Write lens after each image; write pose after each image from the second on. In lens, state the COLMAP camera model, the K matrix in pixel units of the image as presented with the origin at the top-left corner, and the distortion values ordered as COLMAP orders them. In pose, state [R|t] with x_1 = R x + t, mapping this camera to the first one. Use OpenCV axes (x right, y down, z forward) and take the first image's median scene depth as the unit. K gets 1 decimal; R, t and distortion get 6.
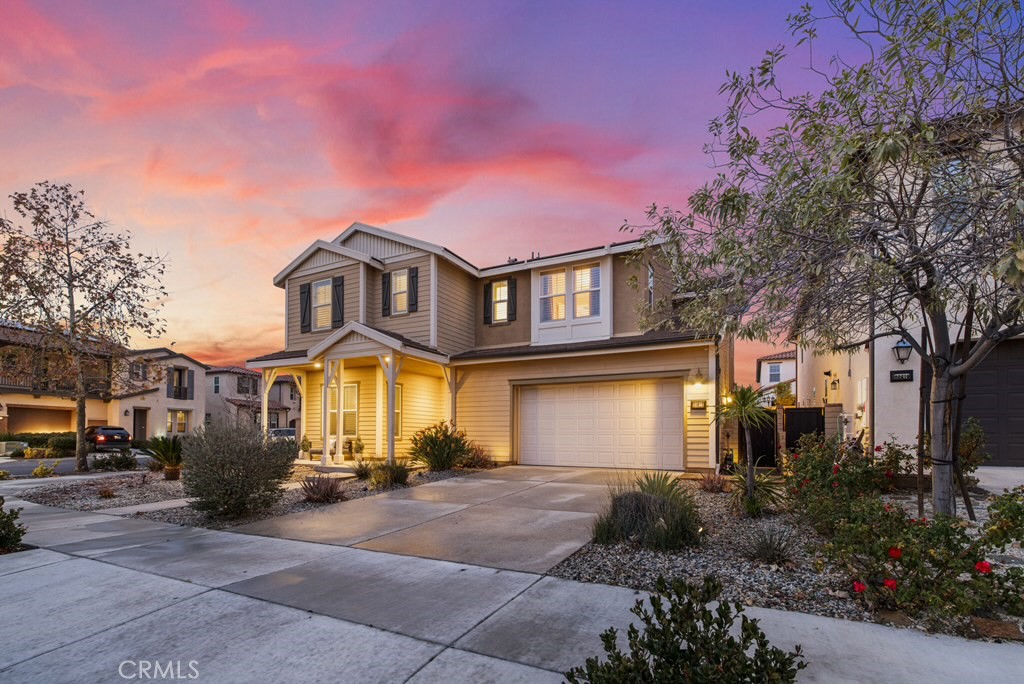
lens RADIAL K [[466.8, 0, 515.8], [0, 466.8, 429.5], [0, 0, 1]] dist [0.000661, 0.000050]
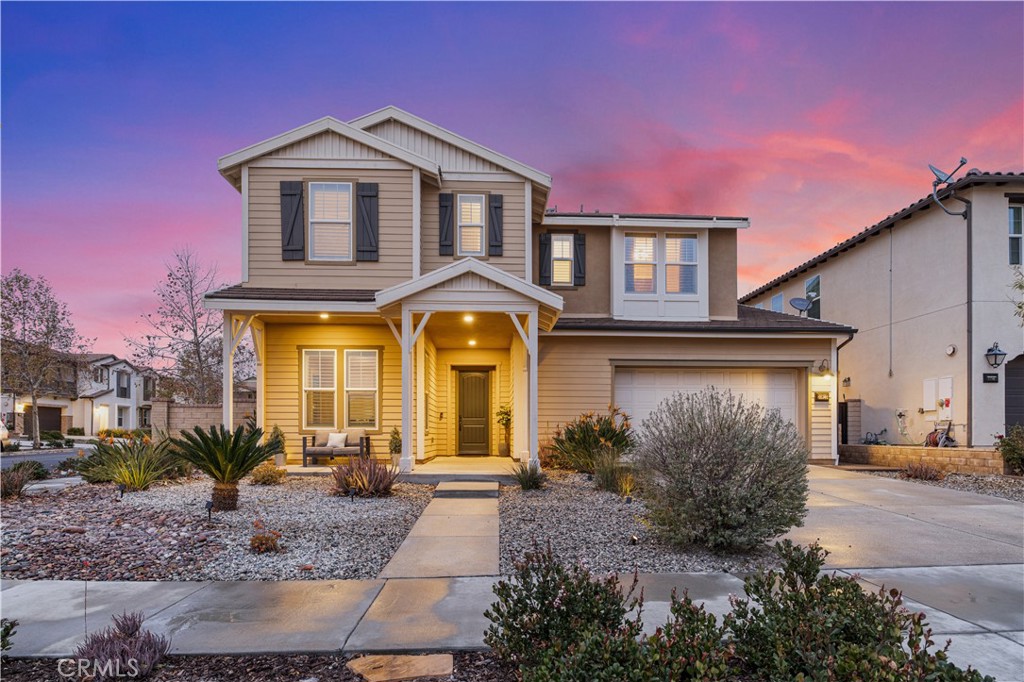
lens RADIAL K [[540.4, 0, 517.0], [0, 540.4, 429.2], [0, 0, 1]] dist [-0.001441, -0.000711]
pose [[0.867679, -0.000903, 0.497124, -0.600839], [-0.005611, 0.999917, 0.011611, 0.005910], [-0.497093, -0.012864, 0.867602, 0.251181]]
